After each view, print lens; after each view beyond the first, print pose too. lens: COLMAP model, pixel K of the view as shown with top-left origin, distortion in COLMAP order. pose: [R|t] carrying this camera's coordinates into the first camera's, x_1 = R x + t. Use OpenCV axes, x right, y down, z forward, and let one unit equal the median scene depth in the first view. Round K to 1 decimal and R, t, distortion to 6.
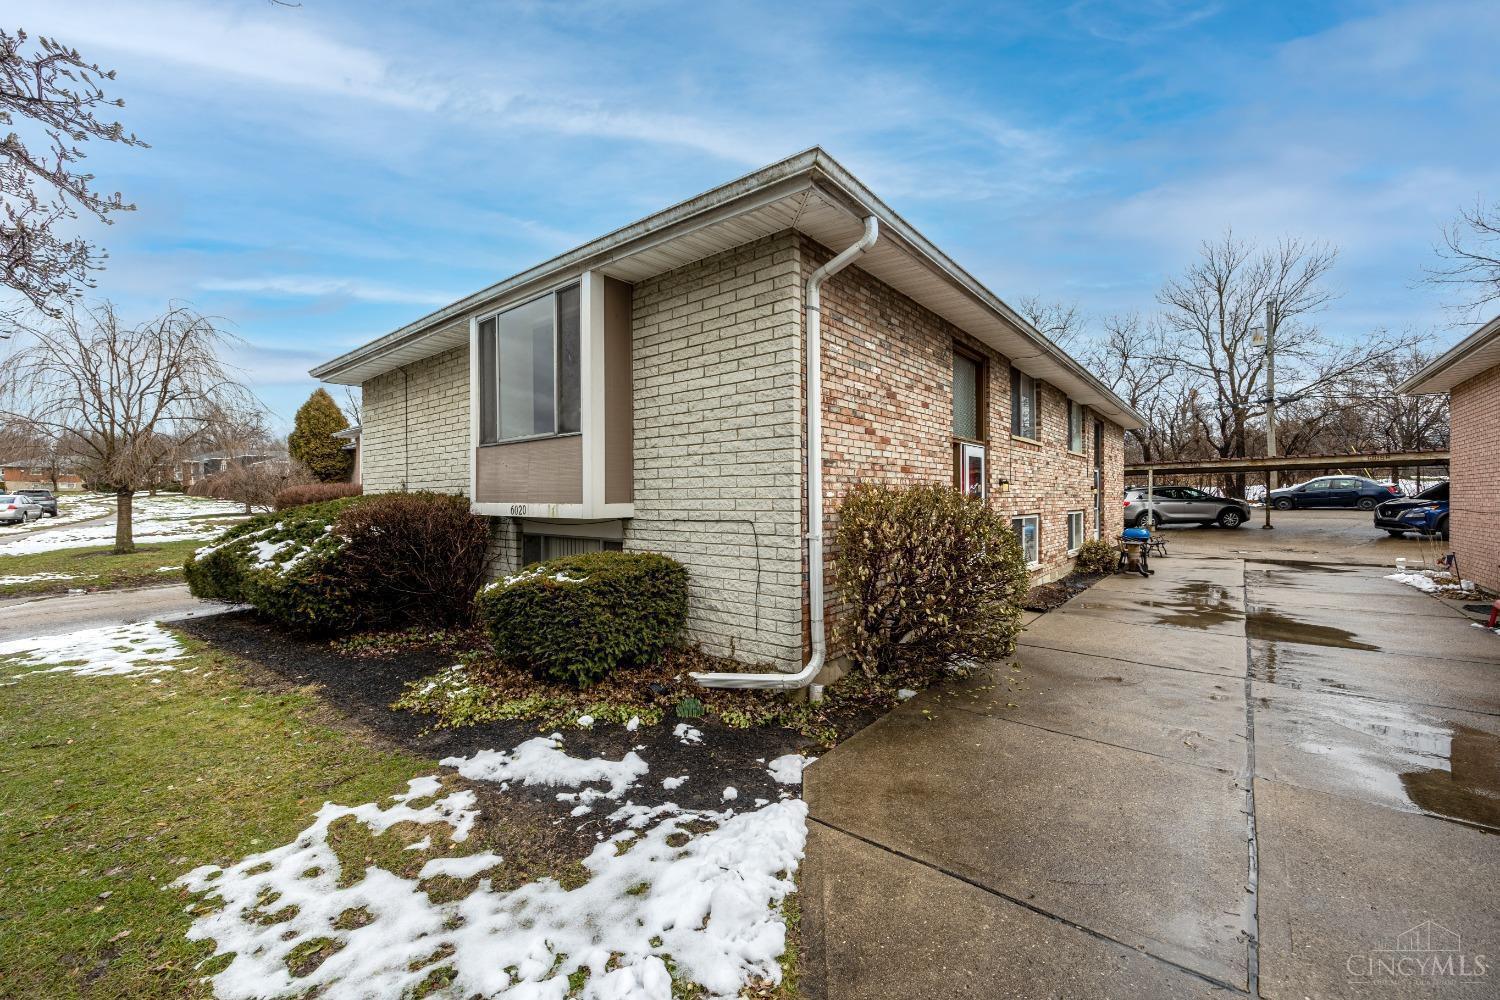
lens RADIAL K [[598.5, 0, 750.0], [0, 598.5, 500.0], [0, 0, 1]] dist [-0.001891, -0.000283]
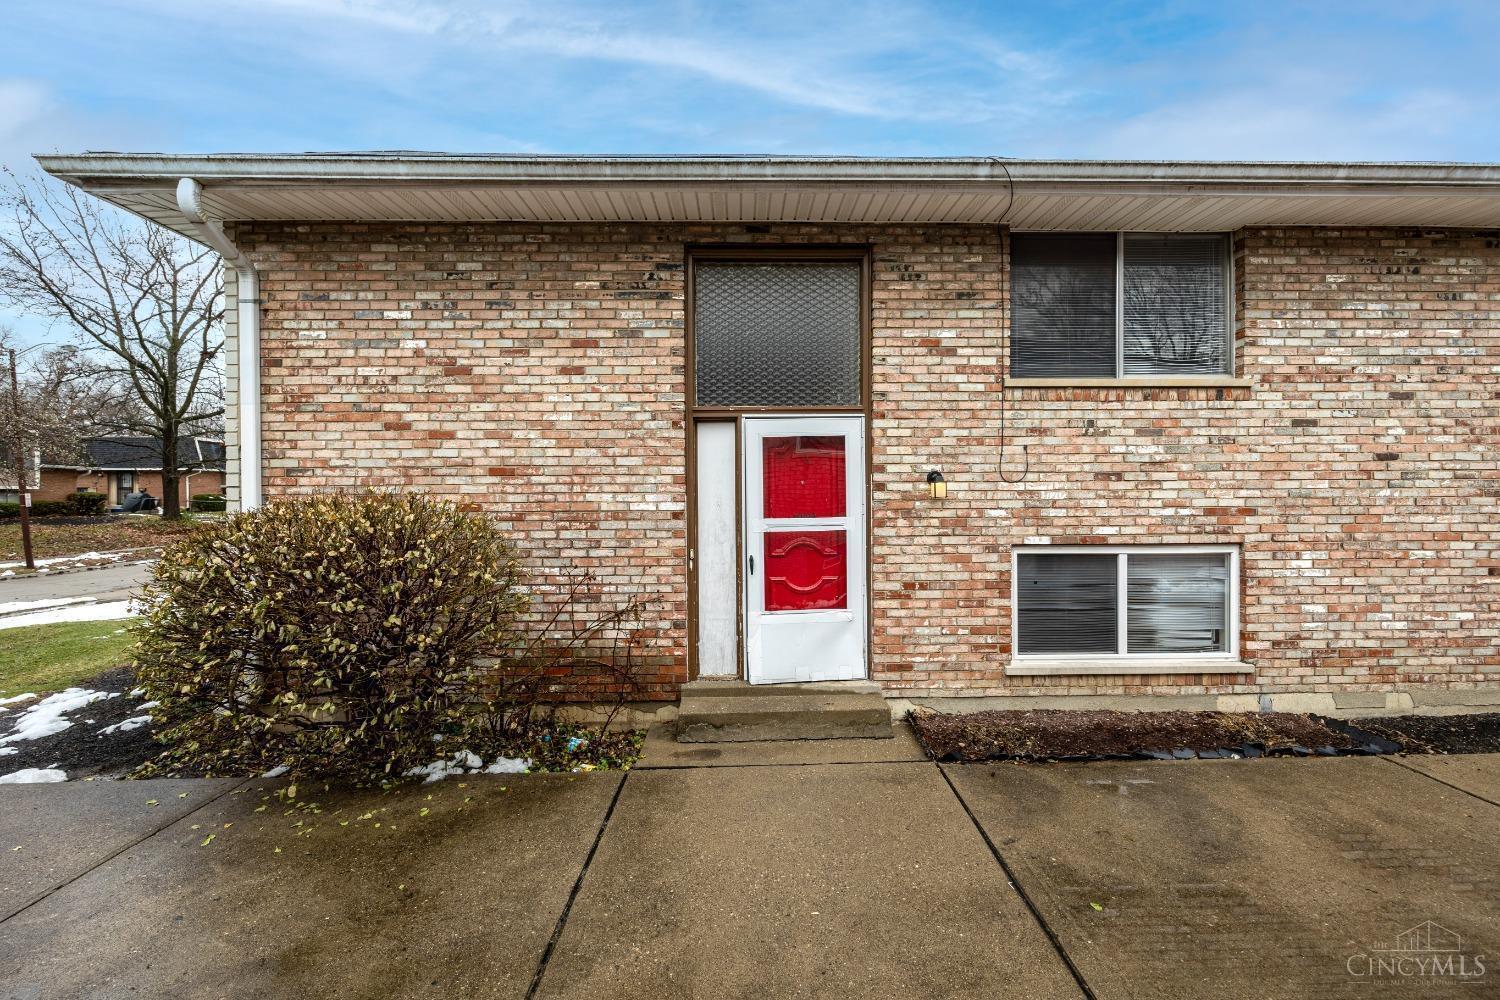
lens RADIAL K [[598.5, 0, 750.0], [0, 598.5, 500.0], [0, 0, 1]] dist [-0.001891, -0.000283]
pose [[0.648786, 0.002499, -0.760967, 1.025174], [0.003035, 0.999978, 0.005872, -0.021643], [0.760965, -0.006119, 0.648764, 0.802562]]
